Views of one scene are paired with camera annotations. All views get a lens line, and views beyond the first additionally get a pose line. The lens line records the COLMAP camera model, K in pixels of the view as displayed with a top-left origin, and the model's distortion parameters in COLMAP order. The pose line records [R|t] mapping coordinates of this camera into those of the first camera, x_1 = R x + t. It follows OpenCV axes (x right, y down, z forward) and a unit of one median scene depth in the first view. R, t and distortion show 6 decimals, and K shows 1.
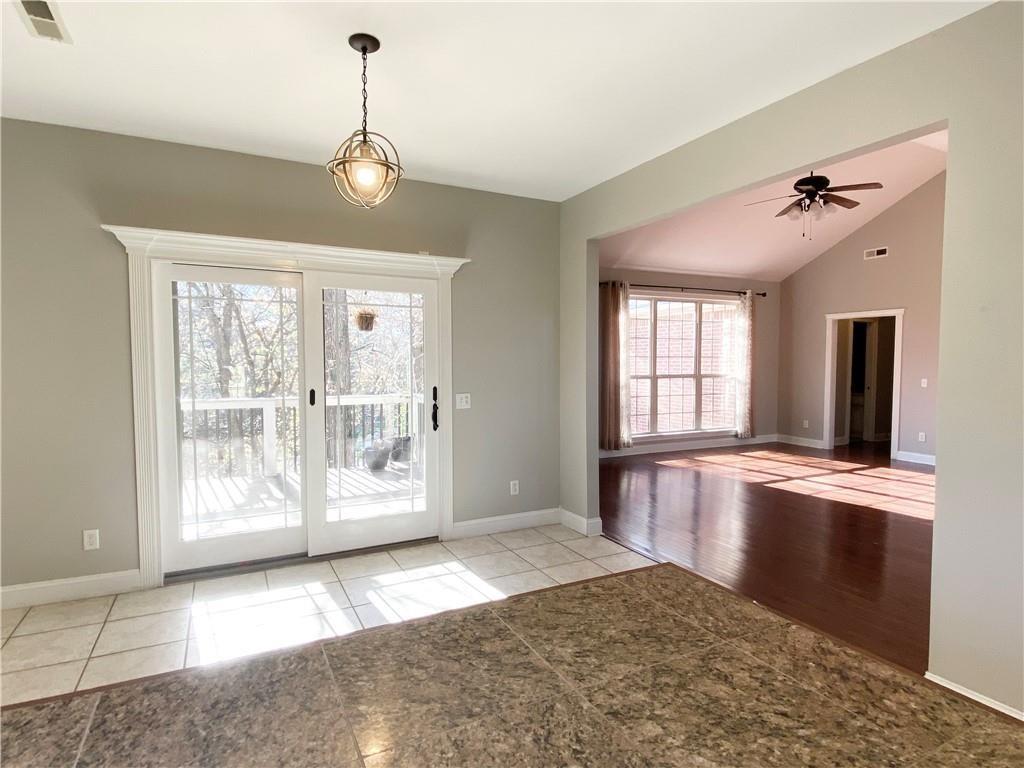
lens RADIAL K [[534.0, 0, 510.7], [0, 534.0, 388.0], [0, 0, 1]] dist [-0.007246, -0.004698]
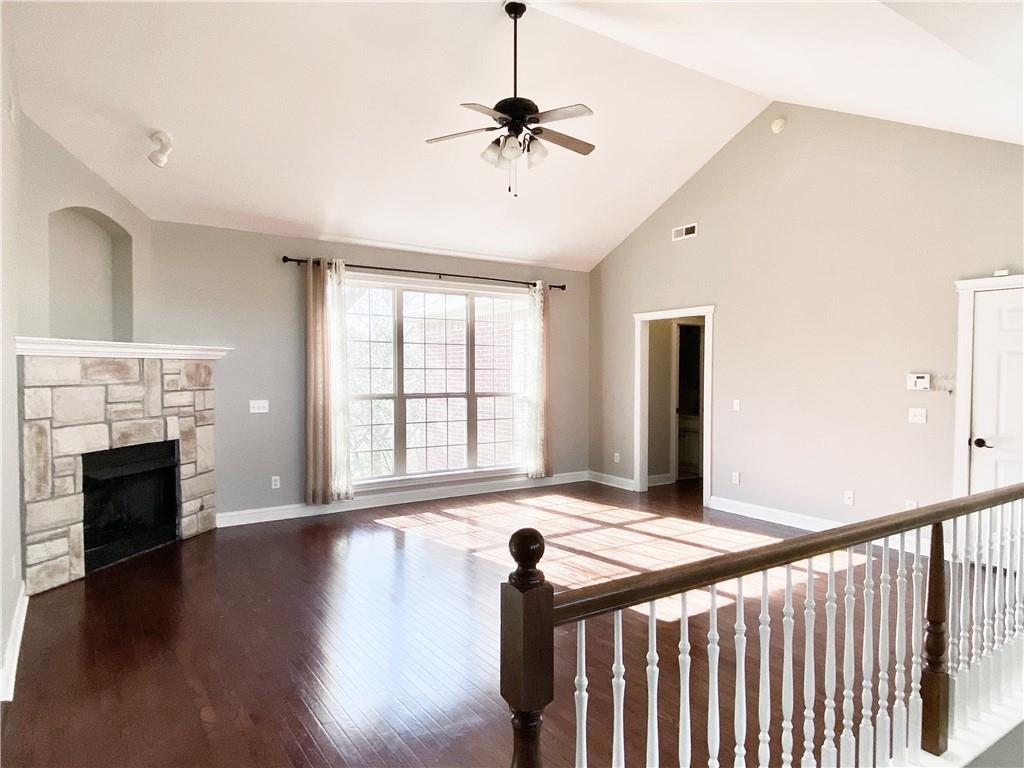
lens RADIAL K [[618.8, 0, 512.8], [0, 618.8, 386.5], [0, 0, 1]] dist [0.054548, -0.003837]
pose [[0.989434, -0.000754, 0.144983, 0.297412], [0.005192, 0.999529, -0.030236, -0.008597], [-0.144892, 0.030669, 0.988972, 0.155084]]
